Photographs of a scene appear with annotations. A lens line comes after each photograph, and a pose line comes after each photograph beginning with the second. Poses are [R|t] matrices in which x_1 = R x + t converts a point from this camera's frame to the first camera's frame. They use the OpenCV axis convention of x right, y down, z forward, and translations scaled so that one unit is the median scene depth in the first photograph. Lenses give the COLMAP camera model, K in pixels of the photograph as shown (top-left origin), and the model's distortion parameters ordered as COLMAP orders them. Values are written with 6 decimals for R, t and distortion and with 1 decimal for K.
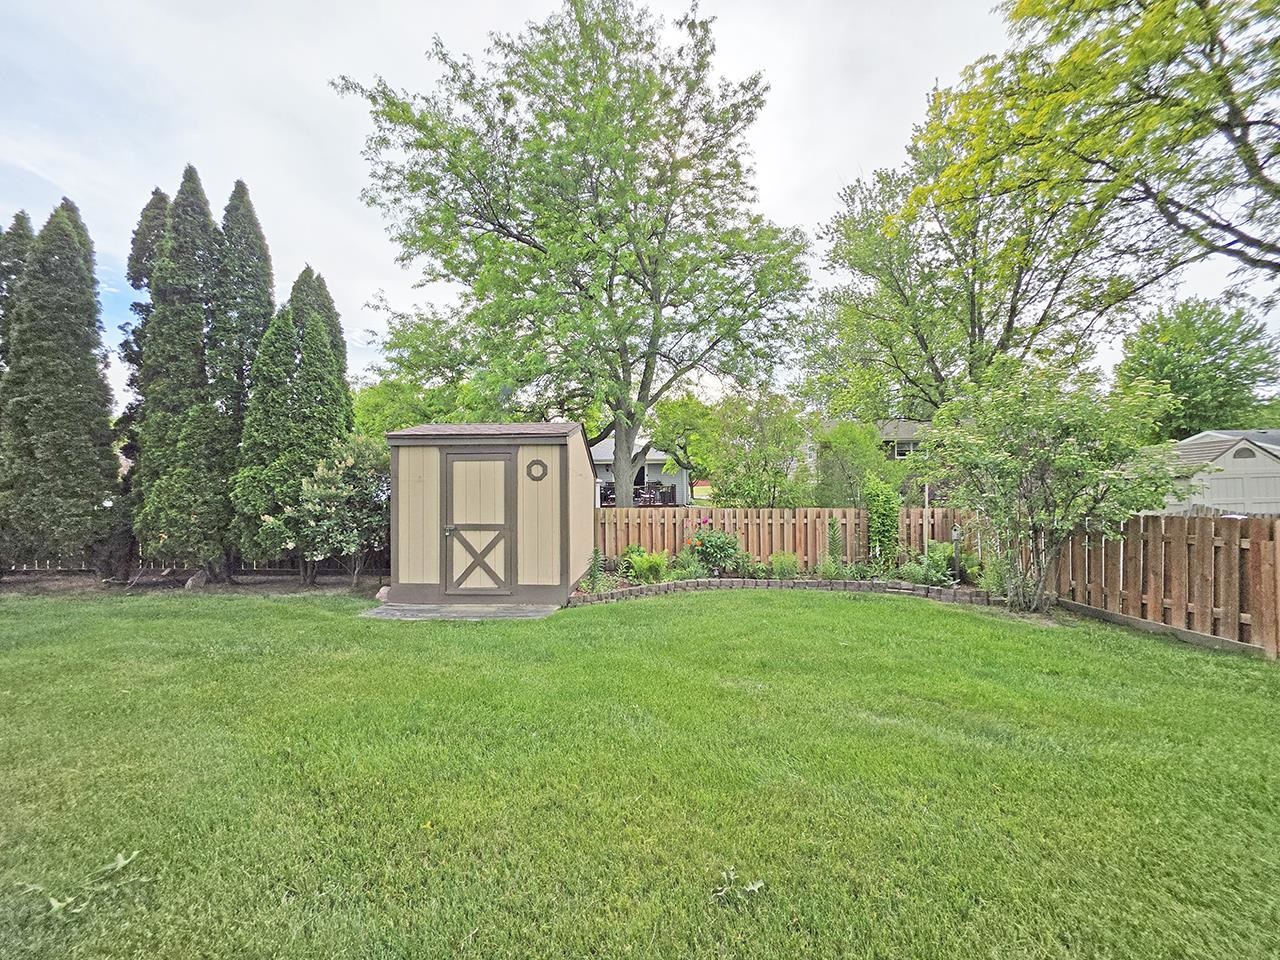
lens RADIAL K [[509.9, 0, 630.9], [0, 509.9, 476.6], [0, 0, 1]] dist [-0.004576, 0.001663]
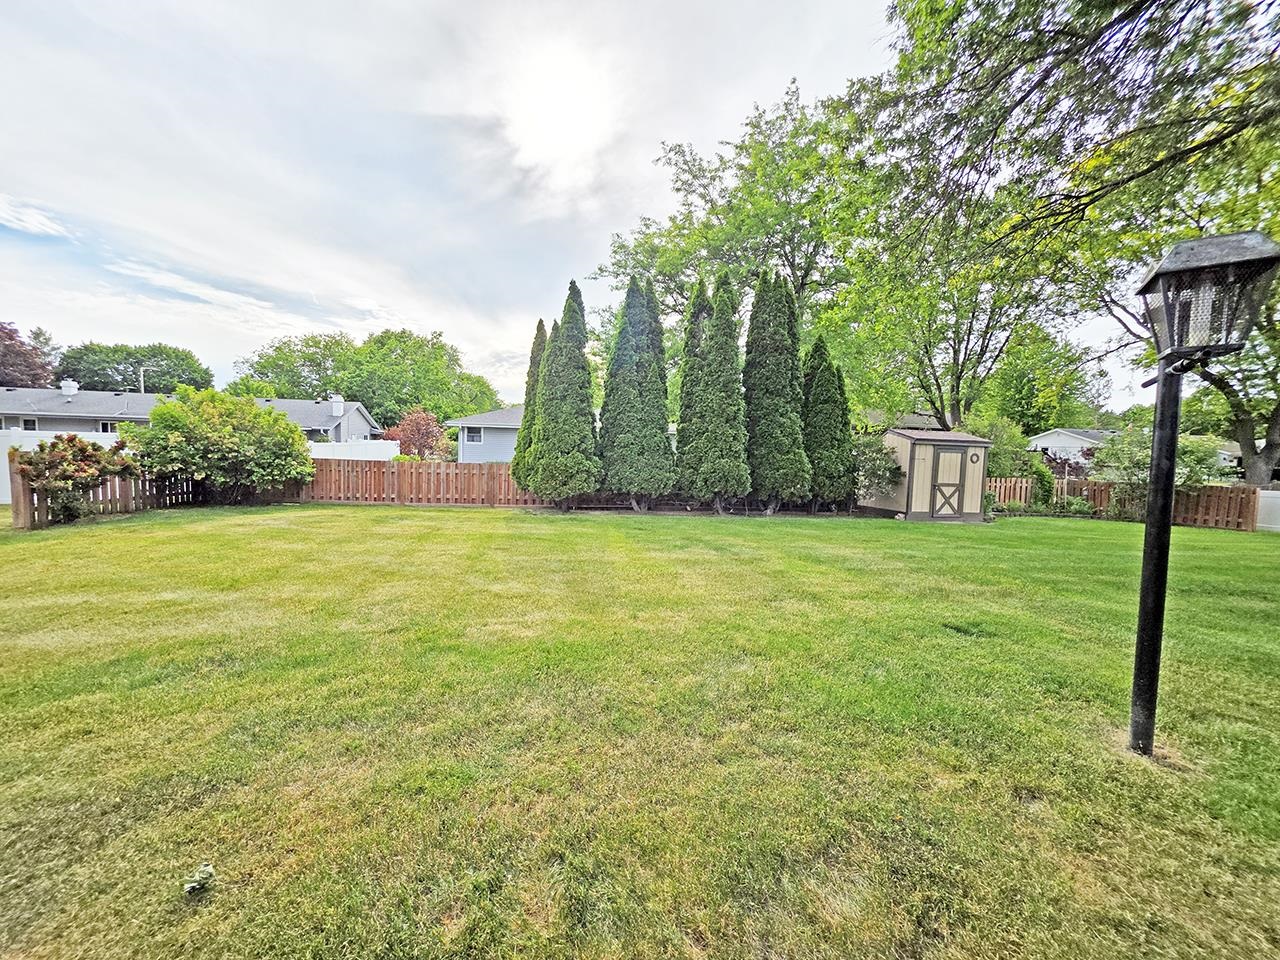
lens RADIAL K [[509.9, 0, 650.0], [0, 509.9, 477.8], [0, 0, 1]] dist [-0.004576, 0.001663]
pose [[0.980467, 0.010787, 0.196388, -1.904556], [-0.021725, 0.998325, 0.053626, -0.015182], [-0.195481, -0.056846, 0.979059, -0.801154]]
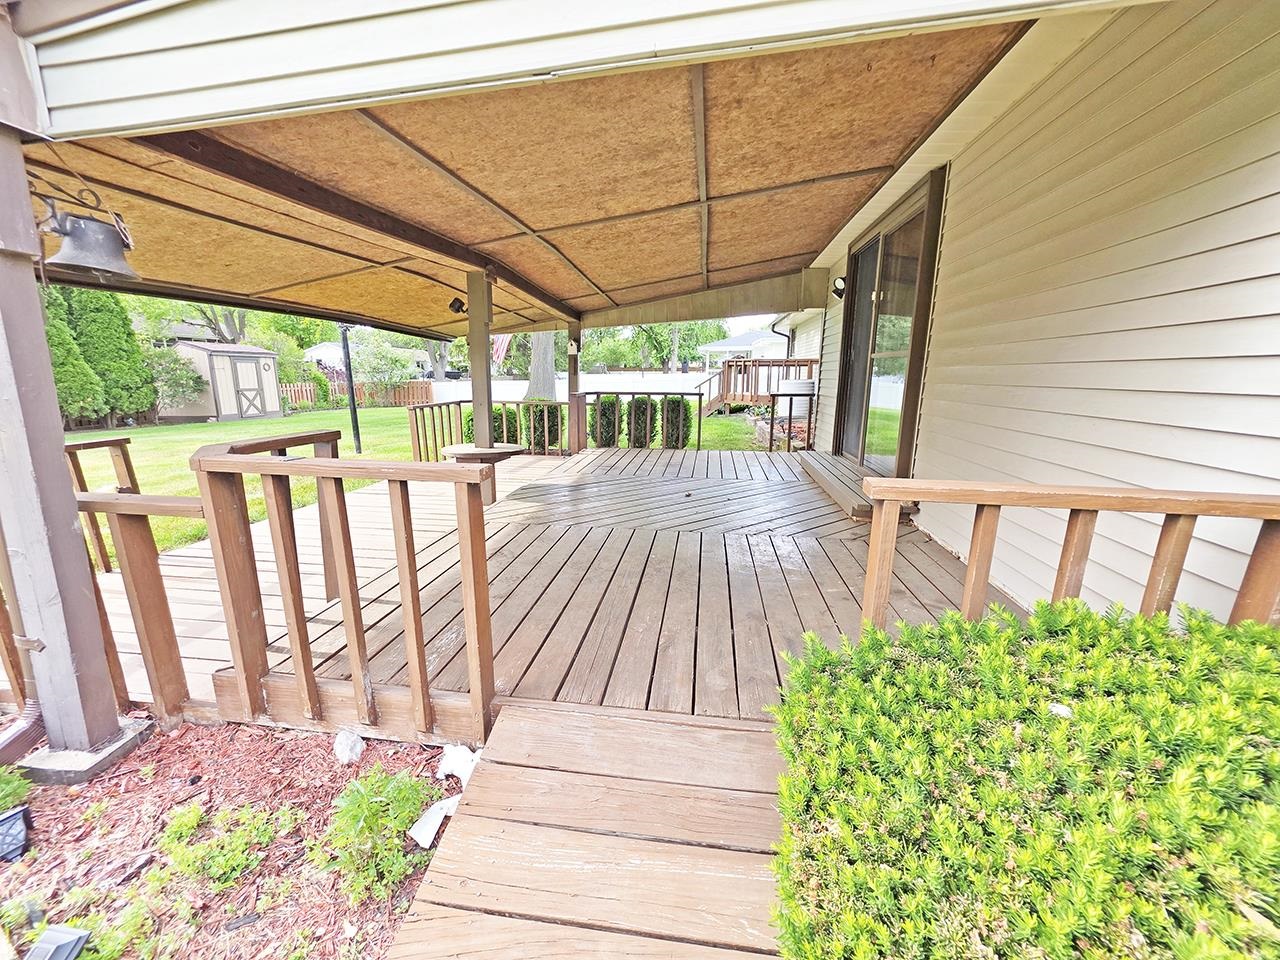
lens RADIAL K [[509.9, 0, 634.2], [0, 509.9, 484.0], [0, 0, 1]] dist [-0.004576, 0.001663]
pose [[0.172787, -0.215901, 0.961005, -2.507847], [0.002428, 0.975771, 0.218781, 0.007155], [-0.984956, -0.035469, 0.169125, -1.337386]]
